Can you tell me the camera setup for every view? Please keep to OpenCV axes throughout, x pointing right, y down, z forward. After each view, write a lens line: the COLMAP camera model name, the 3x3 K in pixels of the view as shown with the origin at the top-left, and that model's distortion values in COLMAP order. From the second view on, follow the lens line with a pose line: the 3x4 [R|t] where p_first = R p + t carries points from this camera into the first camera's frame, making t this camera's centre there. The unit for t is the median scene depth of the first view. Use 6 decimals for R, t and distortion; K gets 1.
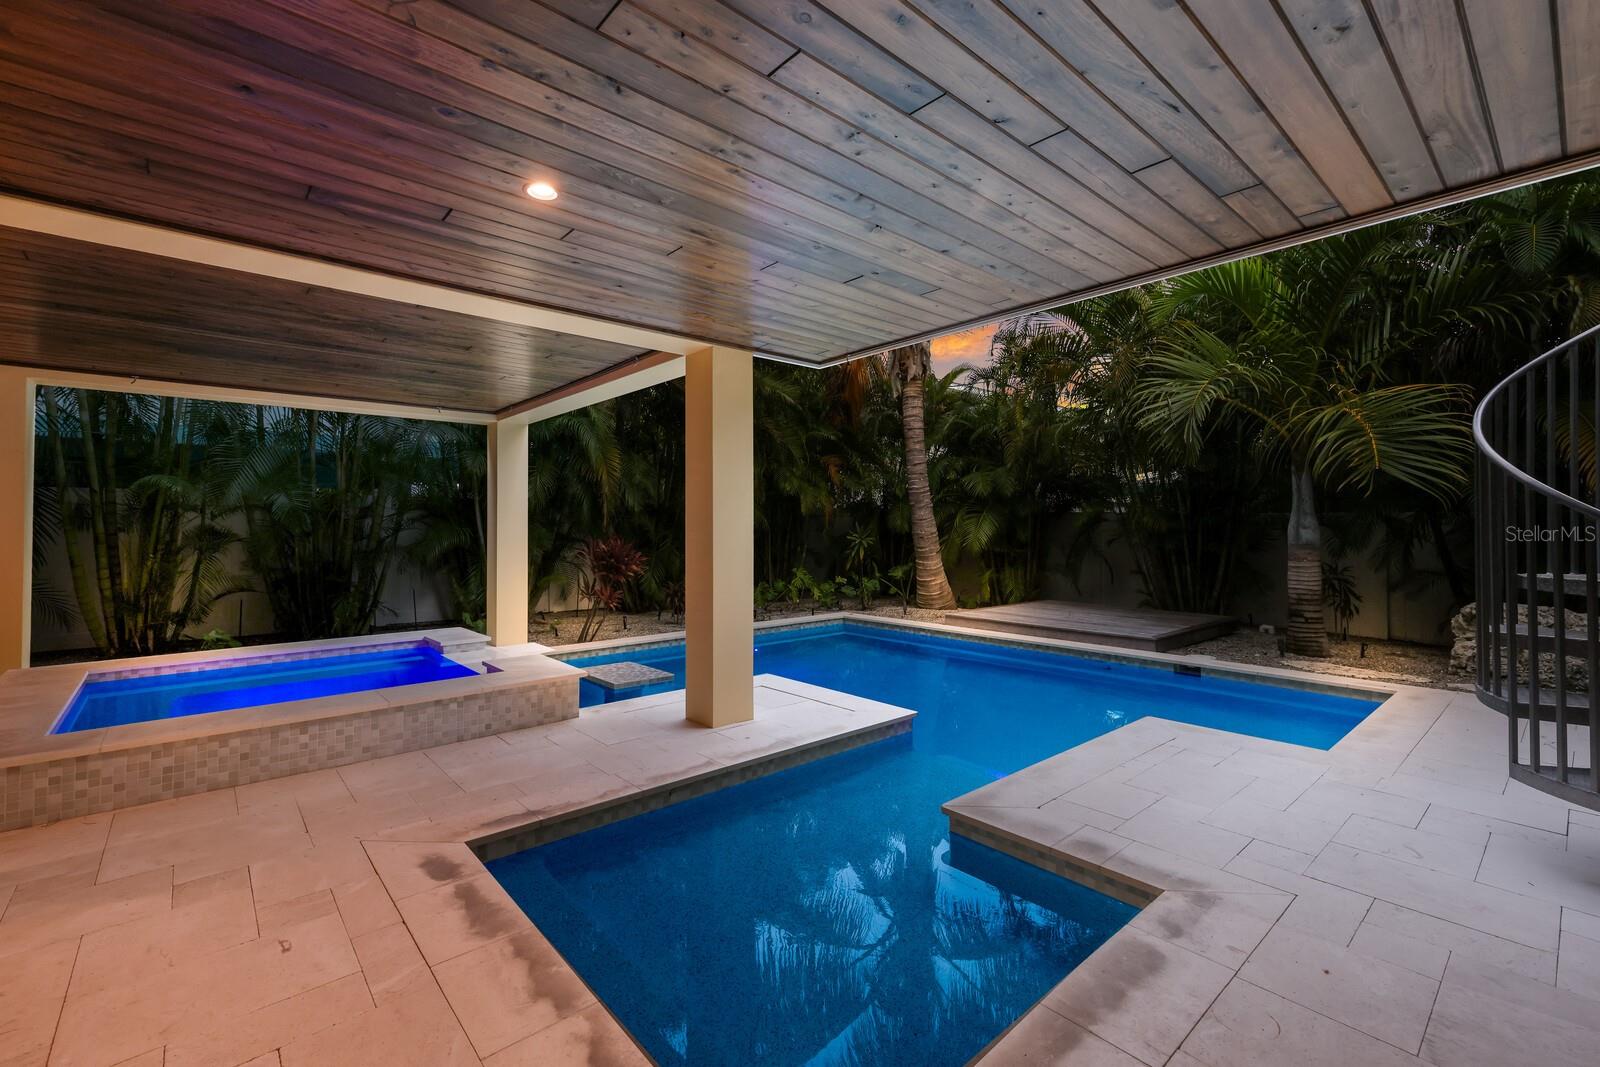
lens RADIAL K [[693.1, 0, 804.0], [0, 693.1, 527.2], [0, 0, 1]] dist [0.002503, -0.000413]
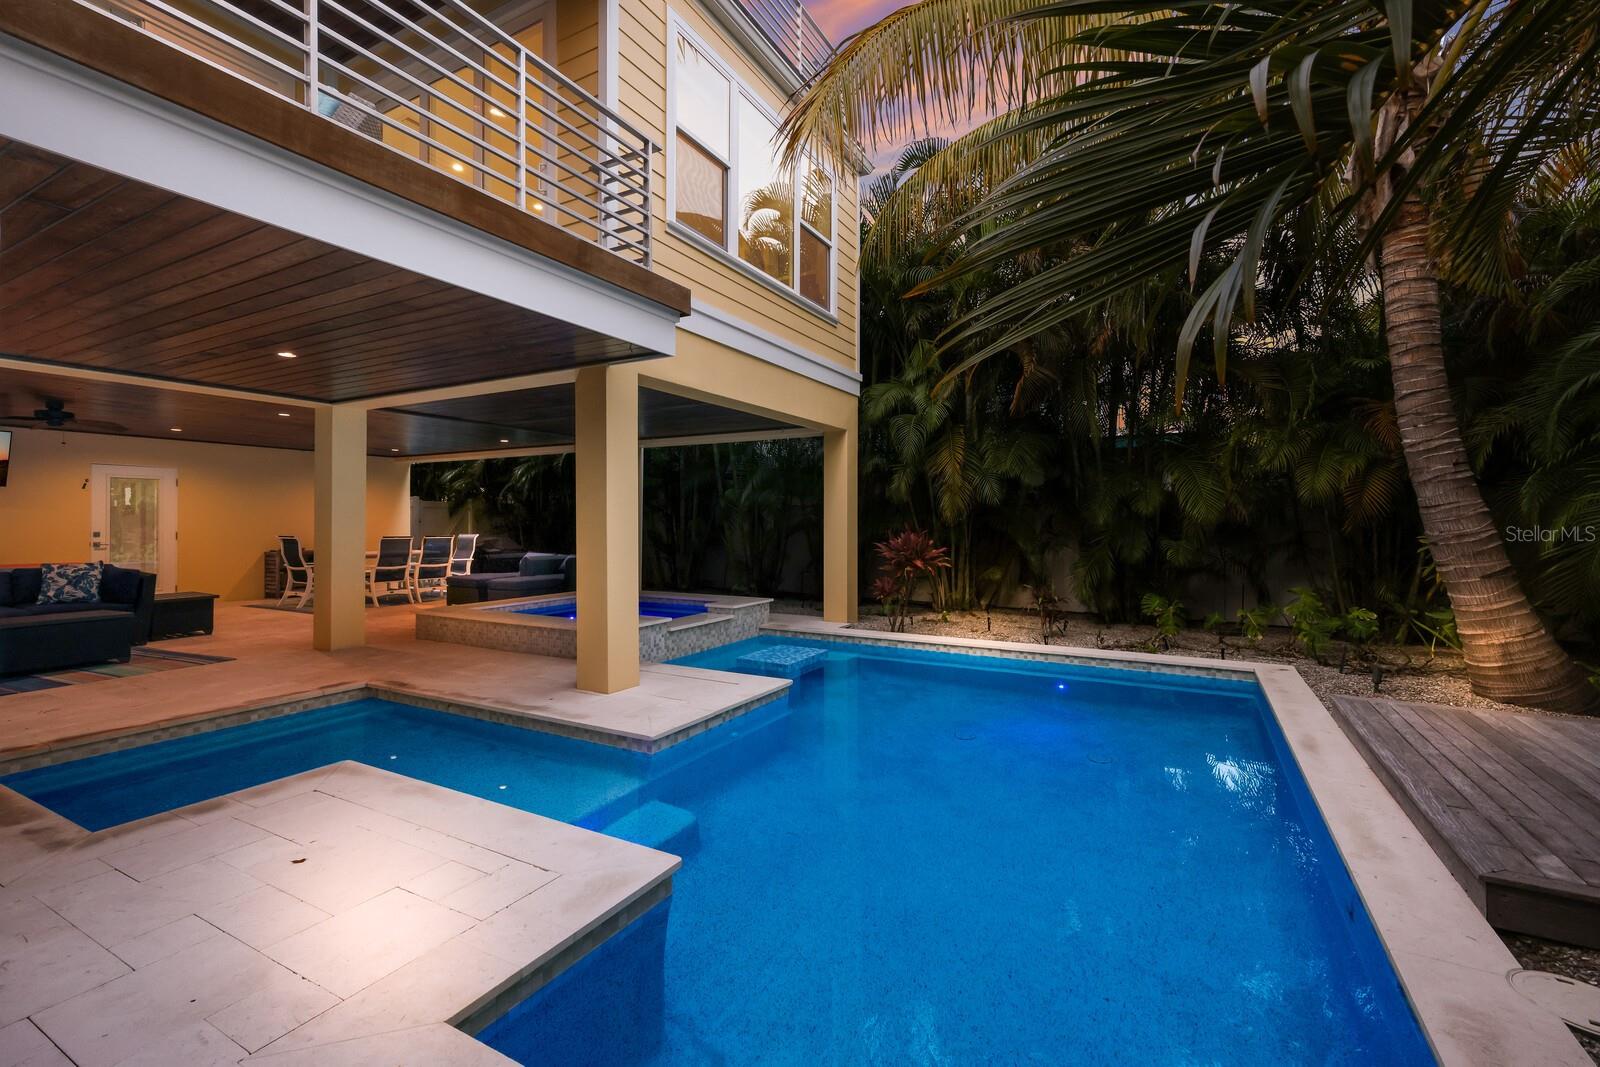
lens RADIAL K [[693.1, 0, 809.1], [0, 693.1, 523.4], [0, 0, 1]] dist [0.002503, -0.000413]
pose [[0.341271, 0.001238, -0.939964, 1.594713], [0.001722, 0.999997, 0.001942, 0.001013], [0.939963, -0.002281, 0.341268, 1.361012]]
